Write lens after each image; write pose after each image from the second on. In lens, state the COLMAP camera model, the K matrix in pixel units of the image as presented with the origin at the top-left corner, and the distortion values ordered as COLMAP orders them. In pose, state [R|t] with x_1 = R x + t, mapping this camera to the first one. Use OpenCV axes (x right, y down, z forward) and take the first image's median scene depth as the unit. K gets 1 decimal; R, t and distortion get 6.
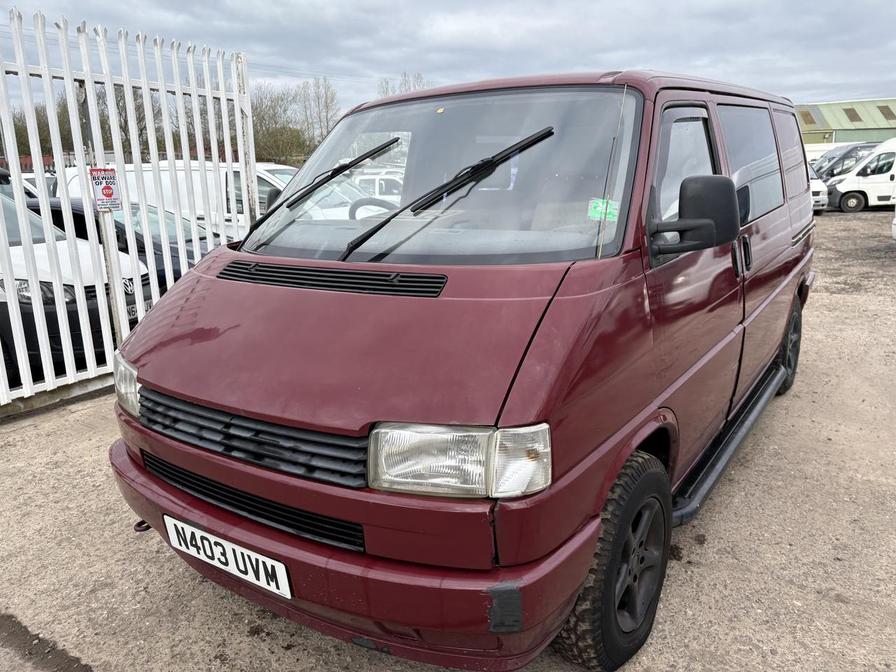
lens RADIAL K [[700.6, 0, 449.6], [0, 700.6, 343.8], [0, 0, 1]] dist [0.031586, -0.020614]
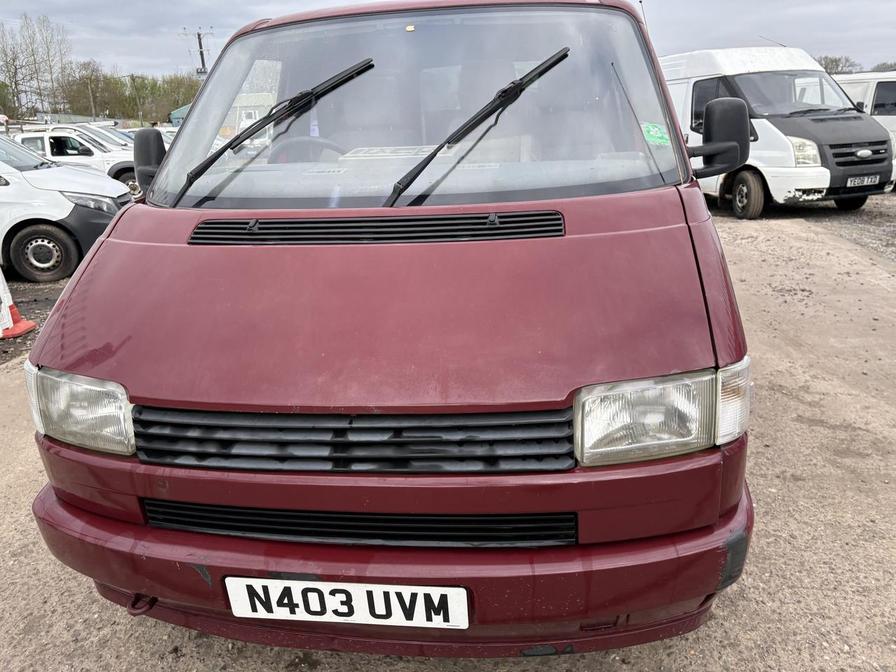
lens RADIAL K [[700.6, 0, 447.1], [0, 700.6, 327.4], [0, 0, 1]] dist [0.031586, -0.020614]
pose [[0.887833, -0.137810, 0.439045, -0.521596], [0.124028, 0.990458, 0.060082, -0.024293], [-0.443136, 0.001111, 0.896454, 0.281469]]
